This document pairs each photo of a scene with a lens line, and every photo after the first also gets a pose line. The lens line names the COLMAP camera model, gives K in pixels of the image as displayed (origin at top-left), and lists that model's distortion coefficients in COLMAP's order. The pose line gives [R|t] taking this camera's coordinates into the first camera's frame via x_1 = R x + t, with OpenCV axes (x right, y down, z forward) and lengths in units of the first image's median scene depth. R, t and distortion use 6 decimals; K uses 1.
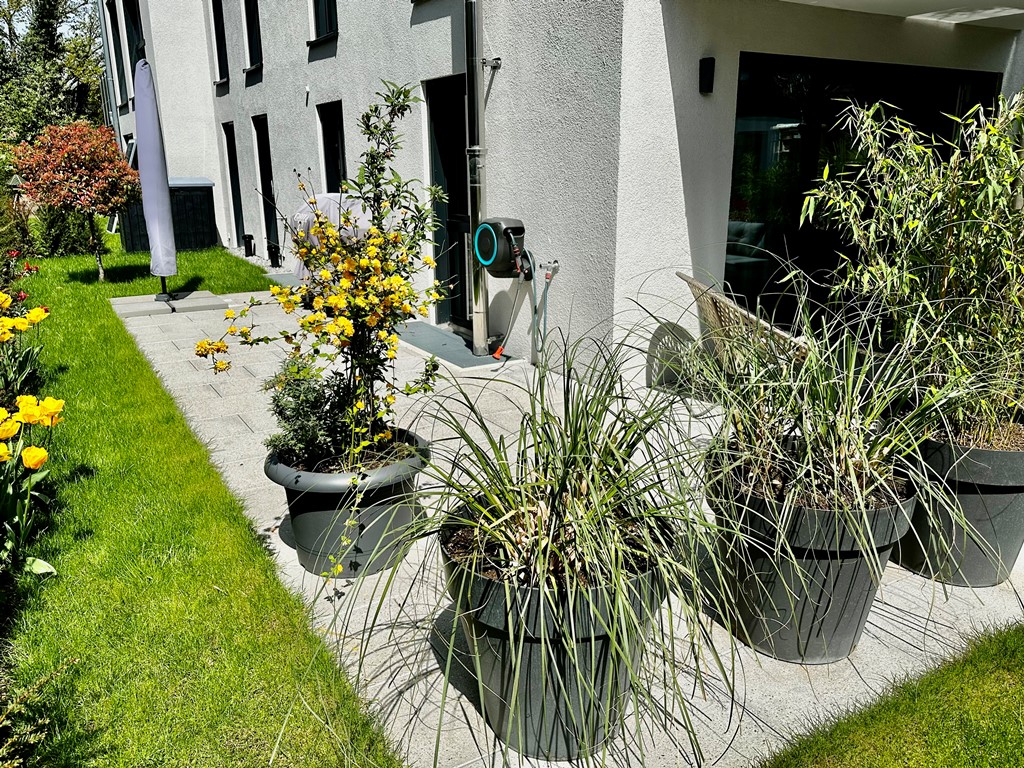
lens RADIAL K [[831.4, 0, 512.0], [0, 831.4, 384.0], [0, 0, 1]] dist [0.166288, -0.292399]
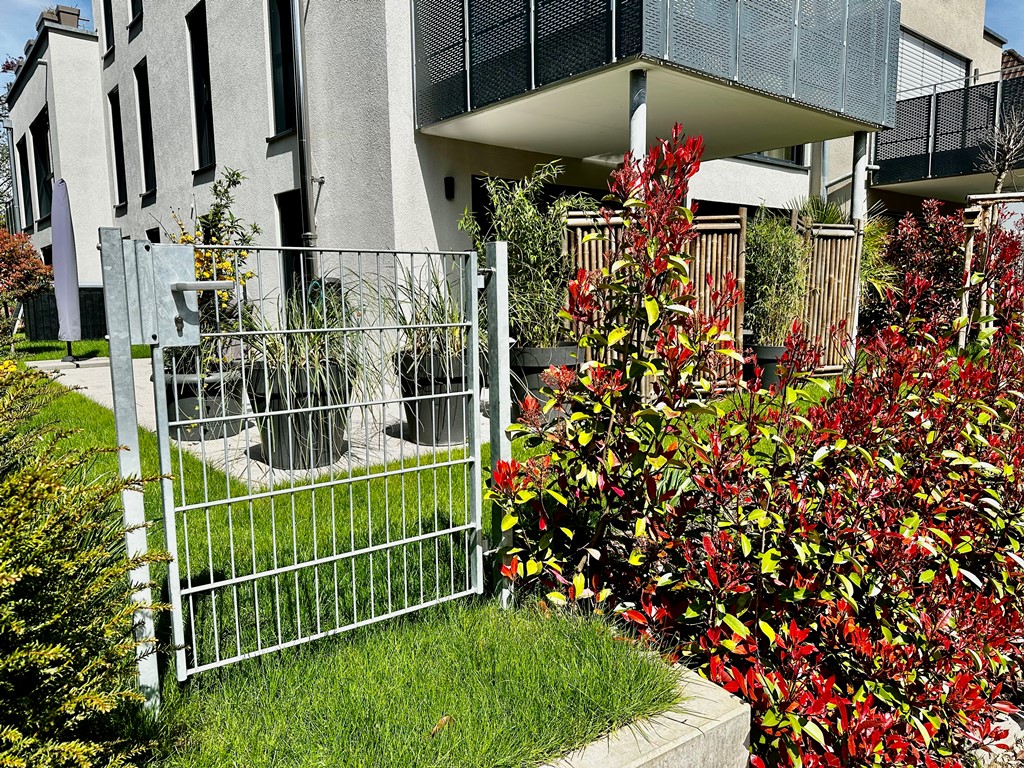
lens RADIAL K [[706.1, 0, 512.0], [0, 706.1, 384.0], [0, 0, 1]] dist [-0.009142, -0.005414]
pose [[0.982277, -0.018878, 0.186481, 0.043717], [0.040235, 0.992959, -0.111419, 0.079500], [-0.183065, 0.116948, 0.976120, -0.143797]]
